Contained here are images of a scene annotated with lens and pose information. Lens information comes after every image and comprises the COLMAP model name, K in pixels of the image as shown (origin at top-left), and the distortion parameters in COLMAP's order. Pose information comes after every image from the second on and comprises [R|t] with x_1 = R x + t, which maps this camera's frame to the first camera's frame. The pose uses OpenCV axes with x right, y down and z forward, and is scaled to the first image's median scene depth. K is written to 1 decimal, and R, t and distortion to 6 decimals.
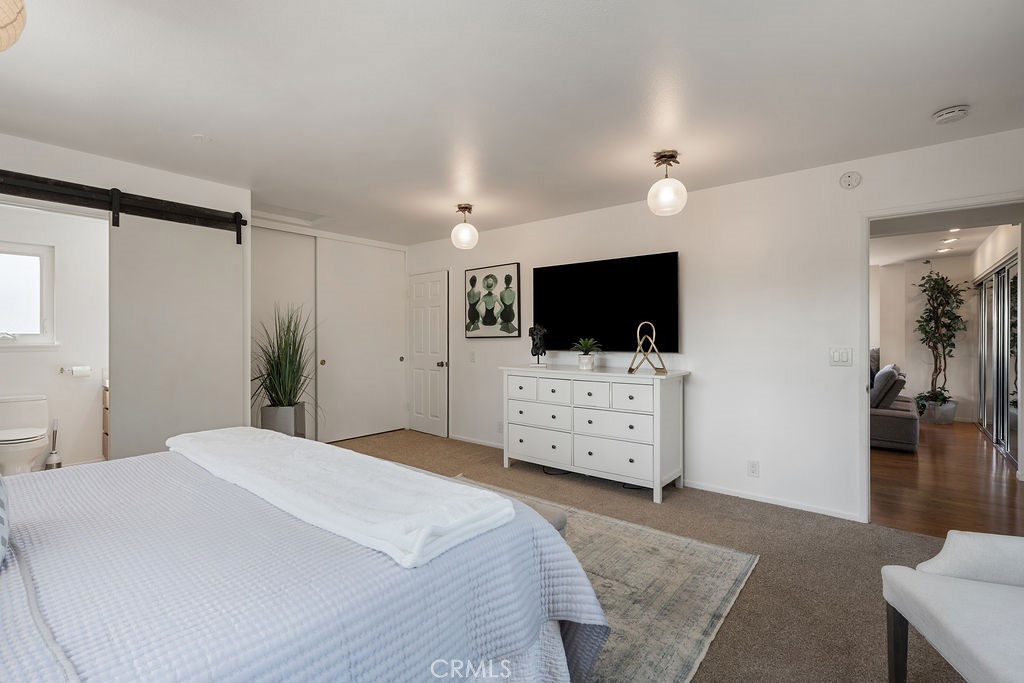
lens RADIAL K [[468.0, 0, 510.3], [0, 468.0, 338.8], [0, 0, 1]] dist [-0.001425, 0.000158]
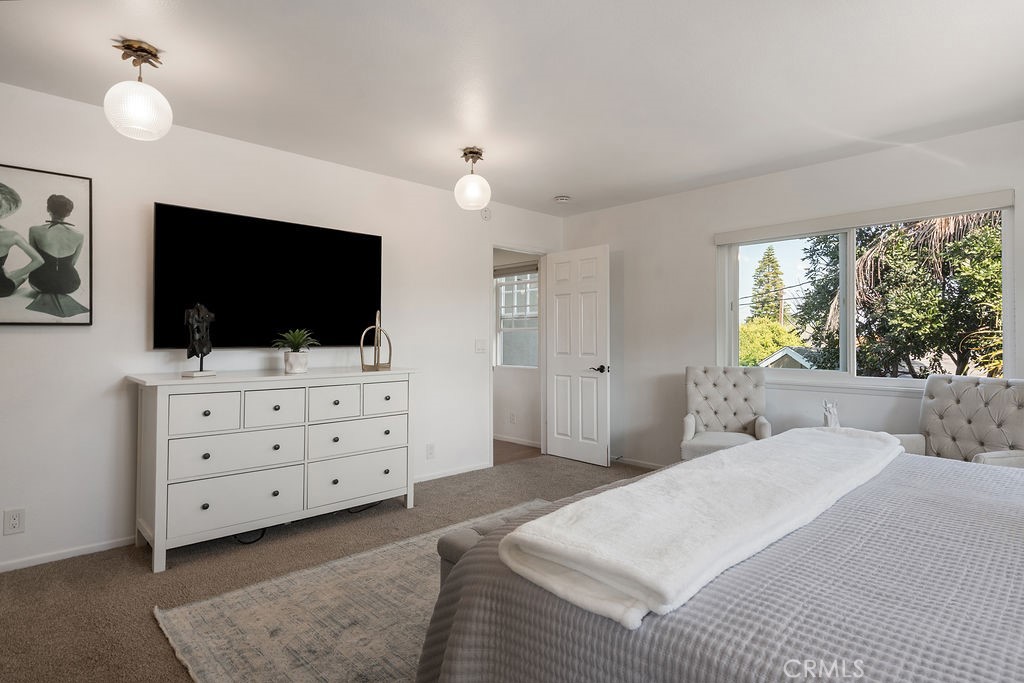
lens RADIAL K [[538.6, 0, 512.1], [0, 538.6, 335.3], [0, 0, 1]] dist [-0.001806, 0.000117]
pose [[0.118437, 0.012454, 0.992883, -0.561968], [0.005393, 0.999899, -0.013186, 0.019593], [-0.992947, 0.006917, 0.118358, 0.526357]]
